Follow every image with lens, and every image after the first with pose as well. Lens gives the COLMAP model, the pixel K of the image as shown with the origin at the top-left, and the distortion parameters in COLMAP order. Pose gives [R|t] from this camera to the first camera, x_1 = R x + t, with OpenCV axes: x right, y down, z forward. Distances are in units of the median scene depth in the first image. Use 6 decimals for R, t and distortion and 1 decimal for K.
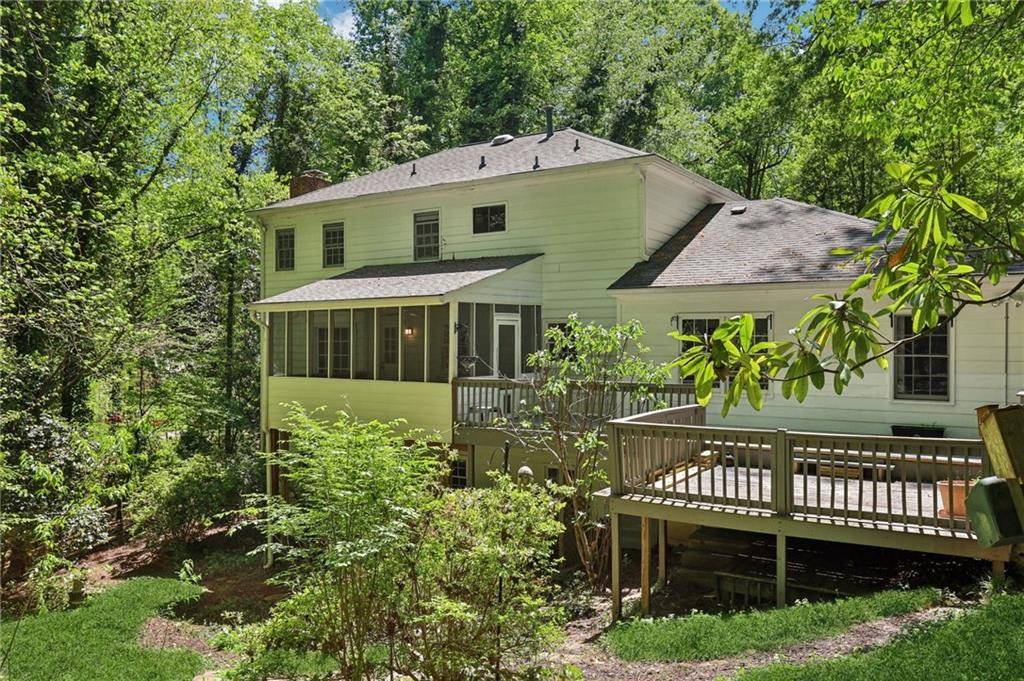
lens RADIAL K [[804.0, 0, 512.6], [0, 804.0, 340.9], [0, 0, 1]] dist [0.049816, 0.000992]
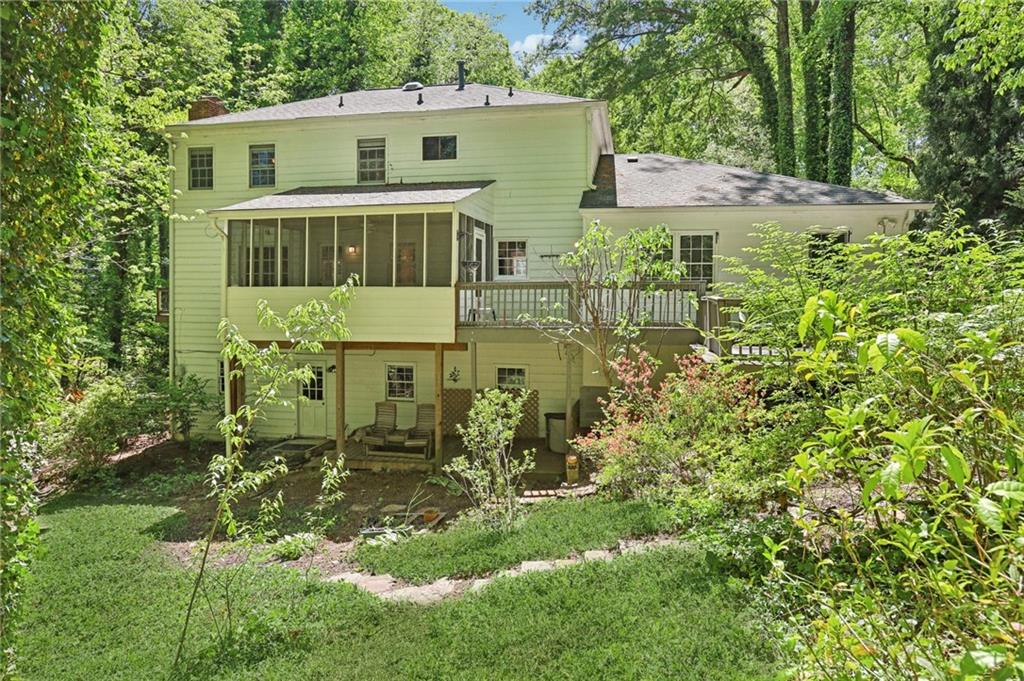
lens RADIAL K [[647.1, 0, 509.6], [0, 647.1, 303.4], [0, 0, 1]] dist [0.001790, 0.001223]
pose [[0.925393, 0.000459, 0.379009, -0.266120], [-0.002372, 0.999987, 0.004580, 0.056102], [-0.379002, -0.005138, 0.925382, 0.132402]]
